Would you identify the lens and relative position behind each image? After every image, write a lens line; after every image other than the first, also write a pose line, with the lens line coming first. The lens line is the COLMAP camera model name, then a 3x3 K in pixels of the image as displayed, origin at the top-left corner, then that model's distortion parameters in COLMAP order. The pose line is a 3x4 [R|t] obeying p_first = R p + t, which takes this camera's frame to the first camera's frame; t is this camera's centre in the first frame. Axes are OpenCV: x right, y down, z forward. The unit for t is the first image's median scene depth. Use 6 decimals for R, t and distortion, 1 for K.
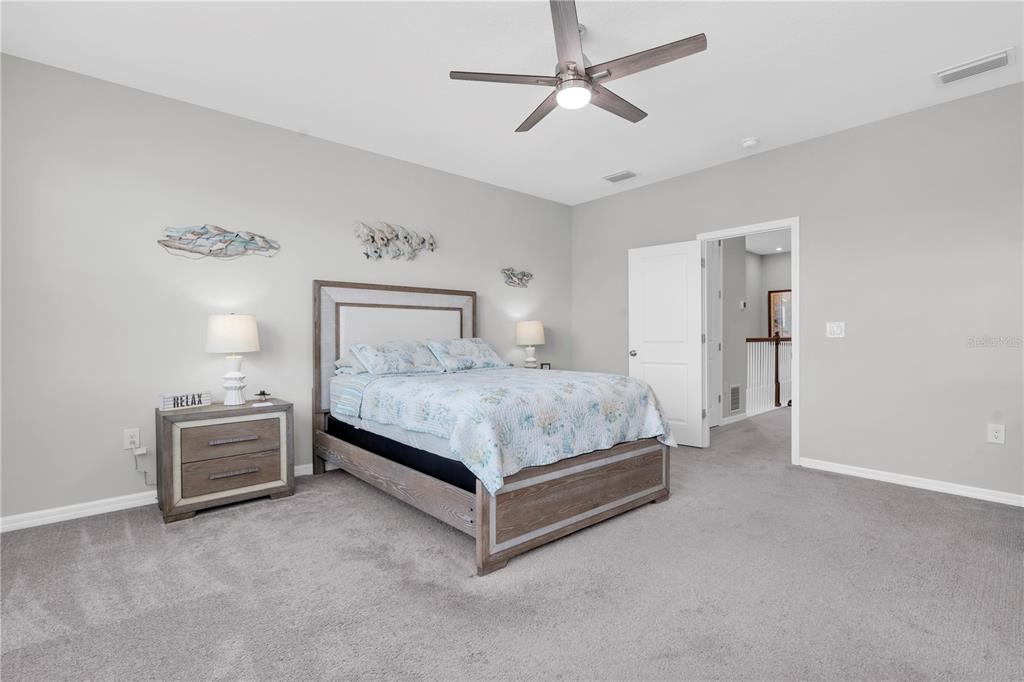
lens RADIAL K [[467.9, 0, 512.0], [0, 467.9, 341.0], [0, 0, 1]] dist [-0.017681, 0.000638]
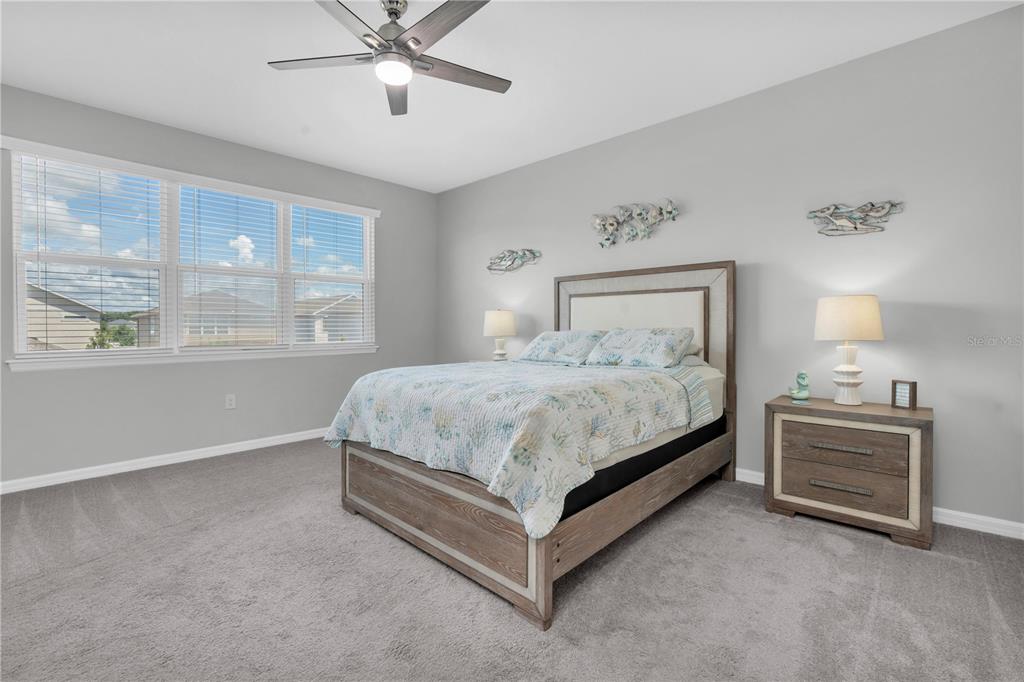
lens RADIAL K [[467.9, 0, 512.0], [0, 467.9, 341.0], [0, 0, 1]] dist [-0.017681, 0.000638]
pose [[0.082262, 0.029668, -0.996169, 0.685755], [-0.010077, 0.999530, 0.028936, -0.004788], [0.996560, 0.007658, 0.082522, 0.738044]]
